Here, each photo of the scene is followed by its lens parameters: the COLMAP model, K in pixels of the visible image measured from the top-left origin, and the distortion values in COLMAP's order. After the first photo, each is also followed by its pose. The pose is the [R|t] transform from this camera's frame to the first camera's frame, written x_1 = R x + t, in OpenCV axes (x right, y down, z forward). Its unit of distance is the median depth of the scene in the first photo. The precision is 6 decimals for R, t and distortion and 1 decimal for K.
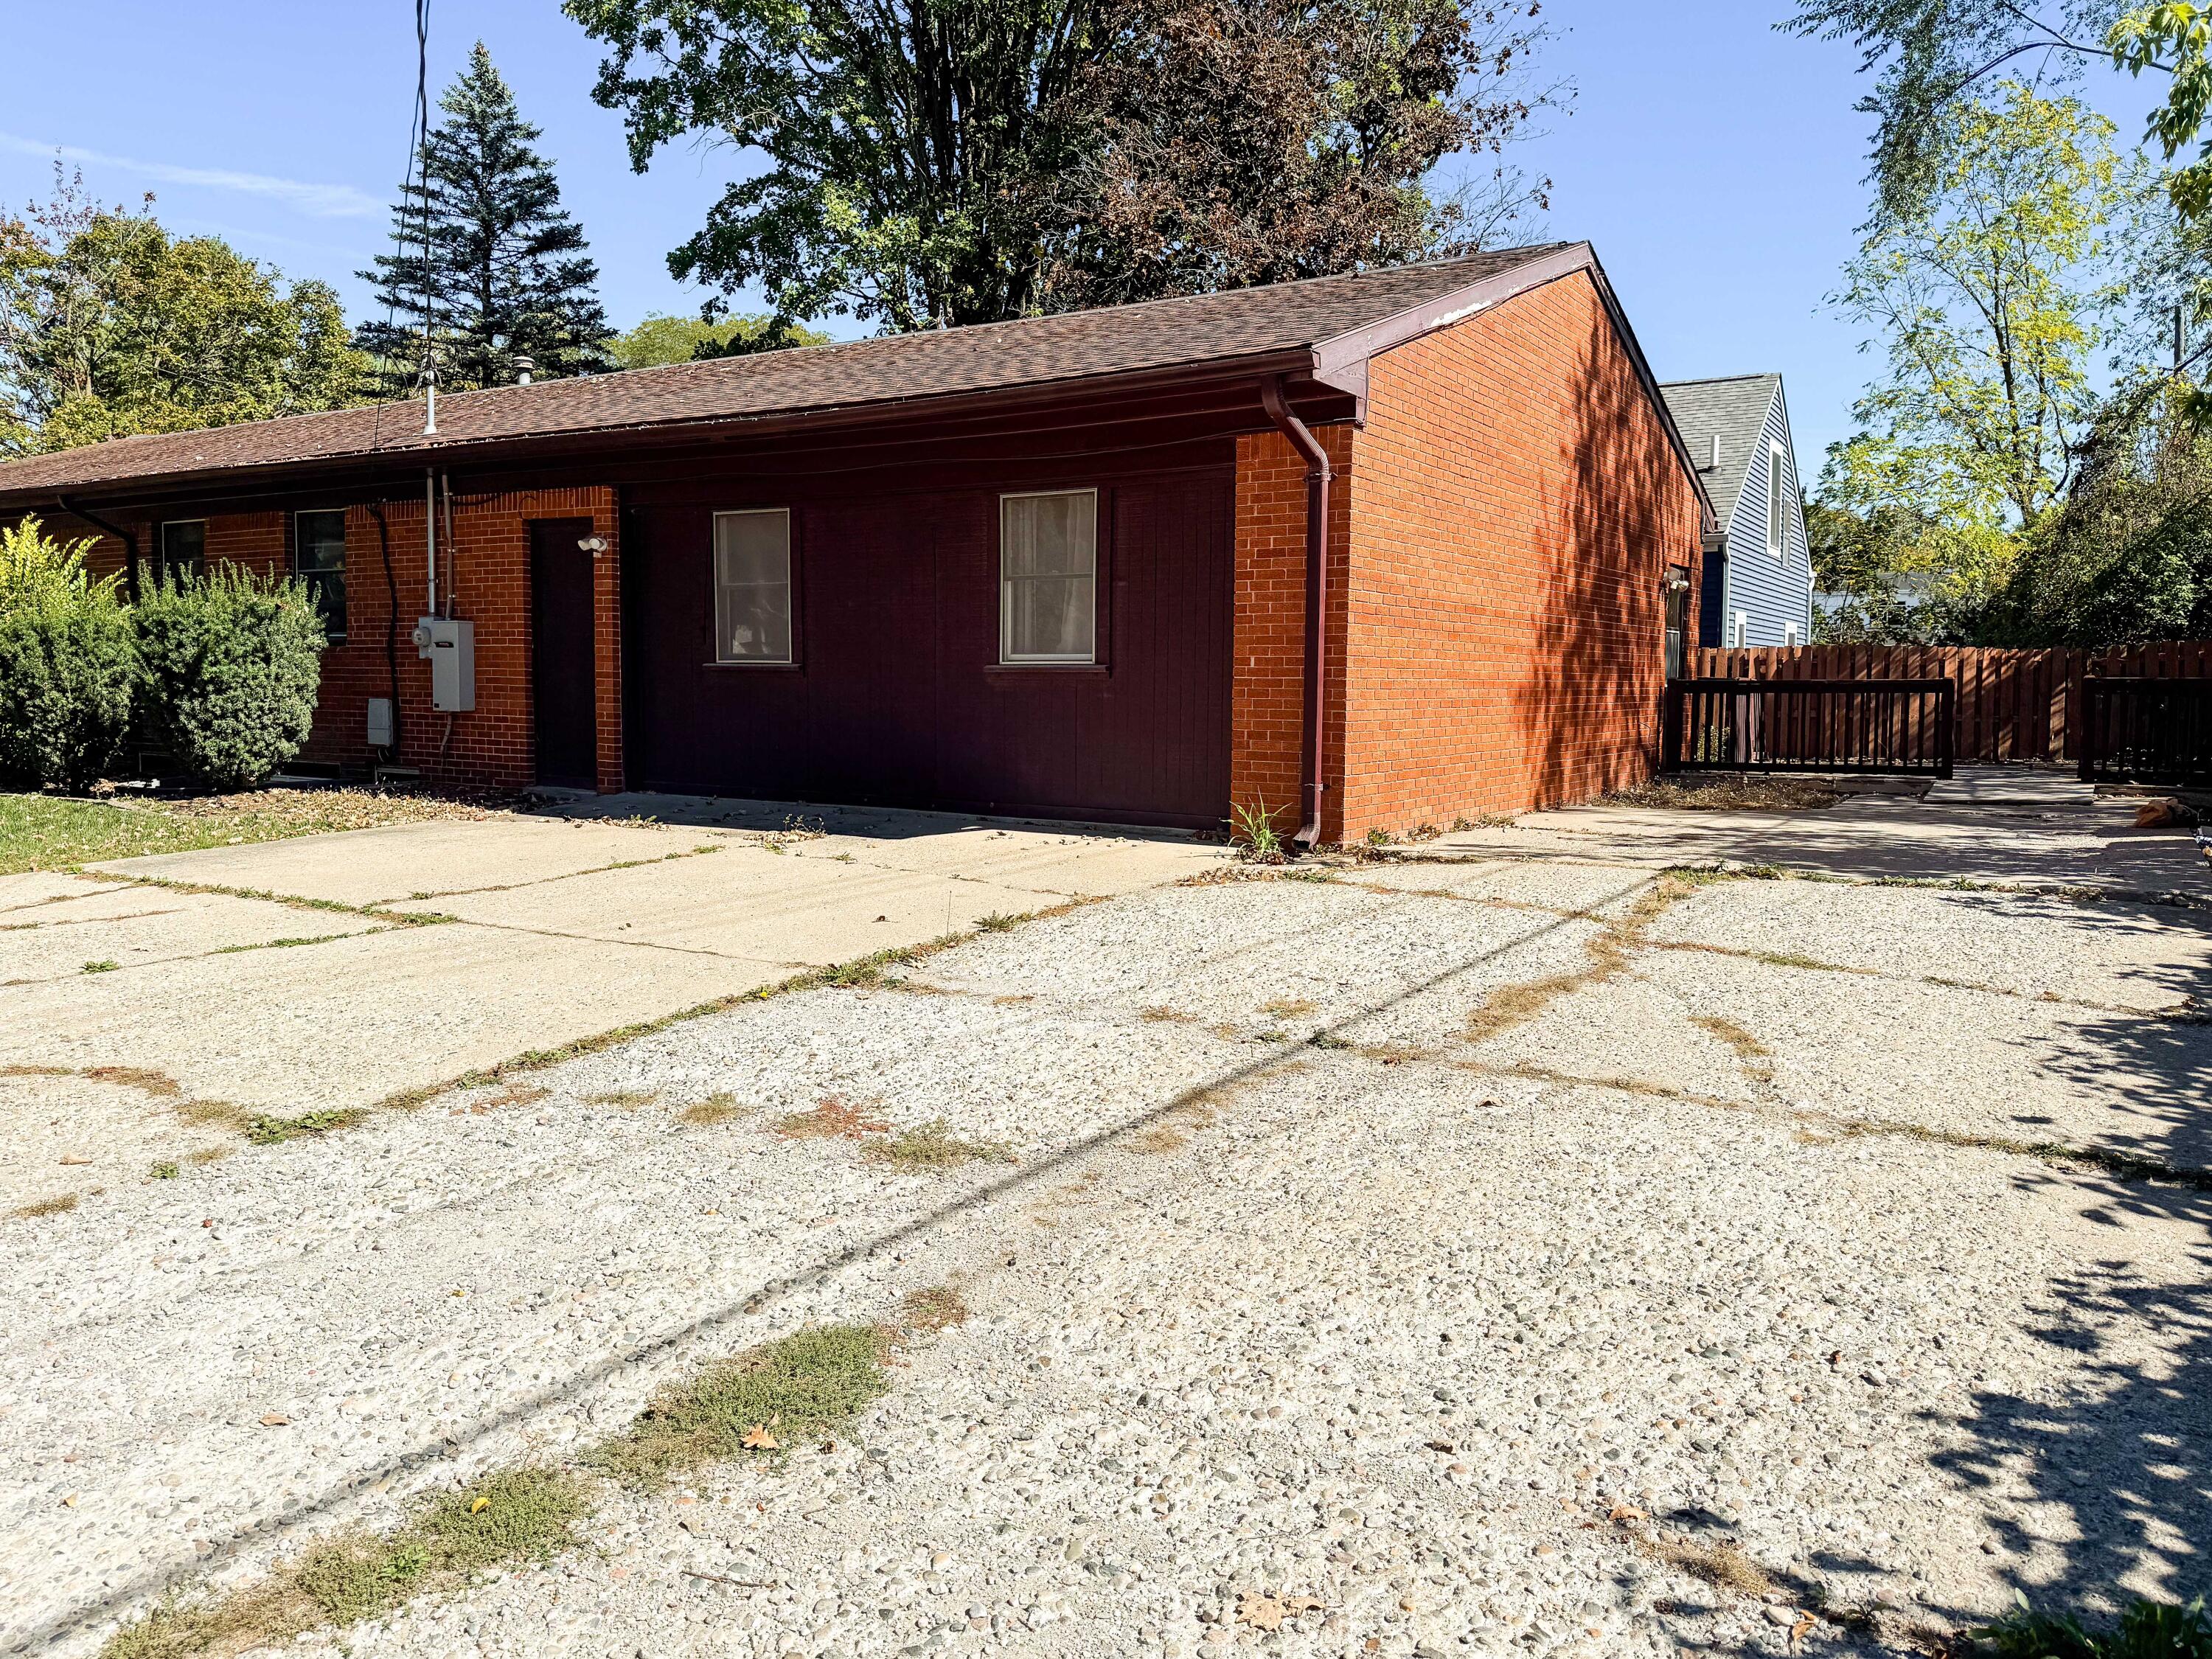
lens RADIAL K [[1571.7, 0, 1069.0], [0, 1571.7, 831.1], [0, 0, 1]] dist [0.097270, -0.130342]
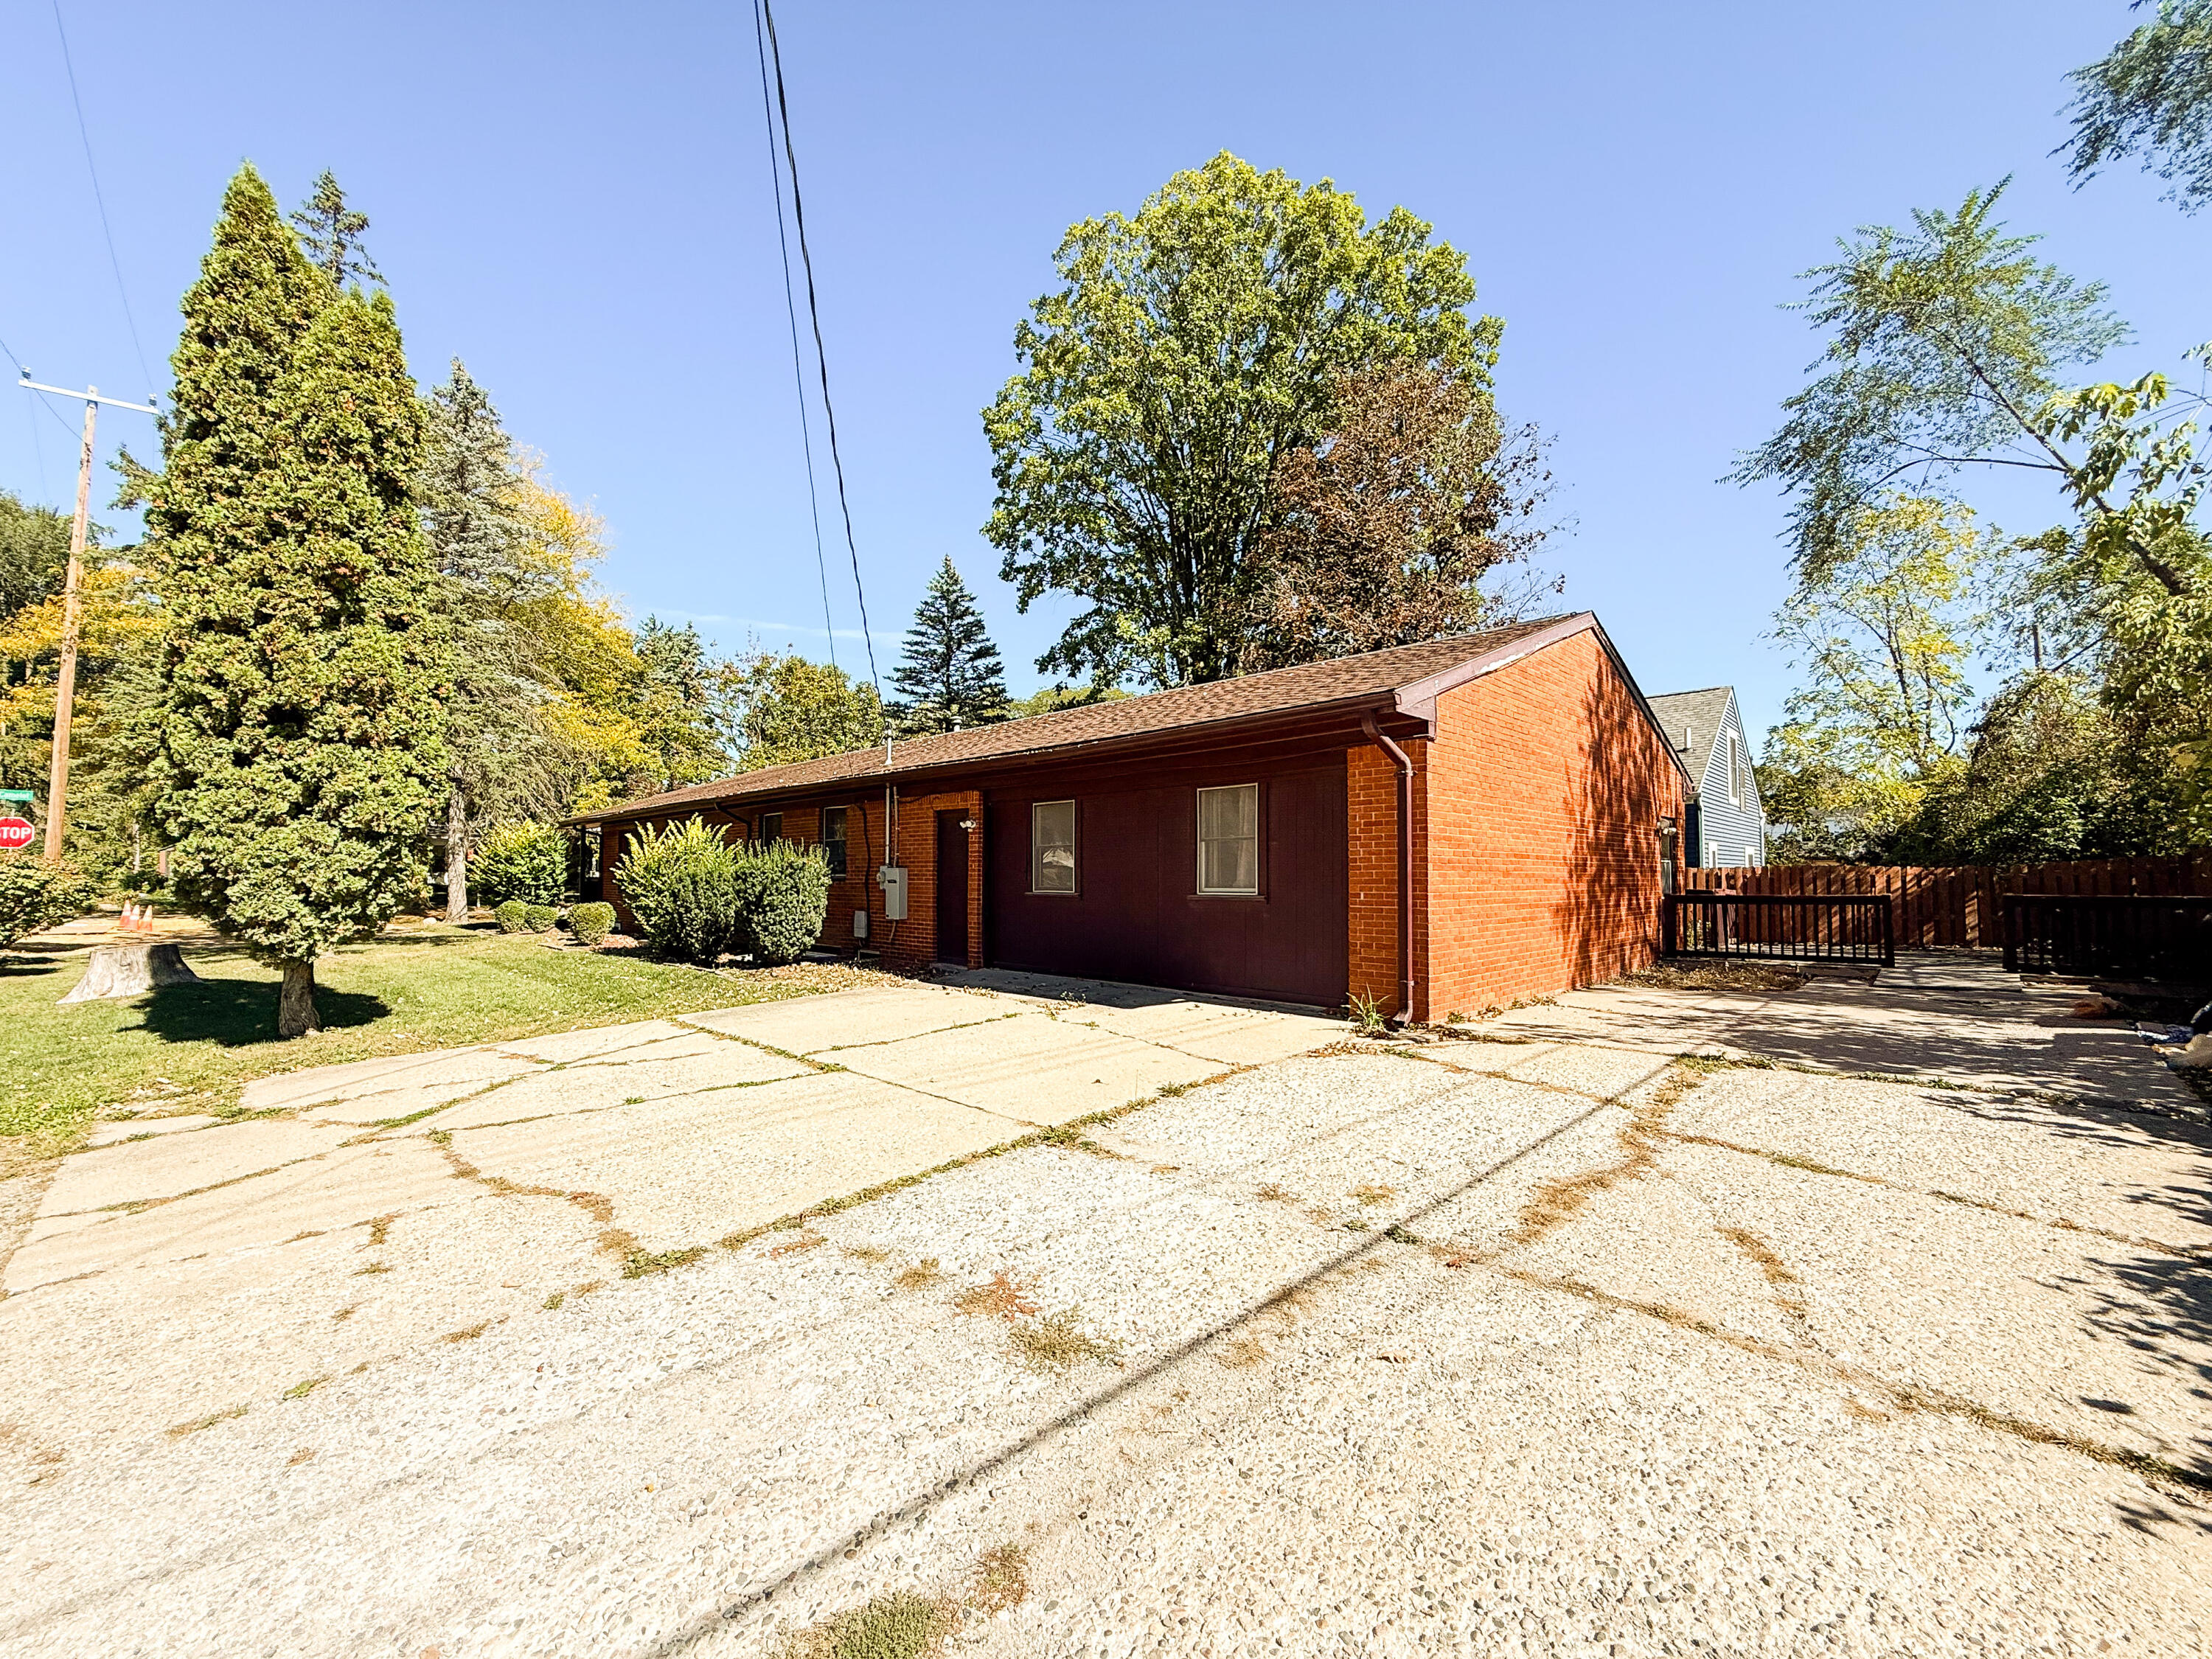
lens RADIAL K [[876.7, 0, 1105.3], [0, 876.7, 879.8], [0, 0, 1]] dist [0.006439, 0.000330]
pose [[0.979820, -0.012116, -0.199515, 0.035808], [-0.005283, 0.996243, -0.086445, -0.041146], [0.199812, 0.085755, 0.976074, 0.114609]]
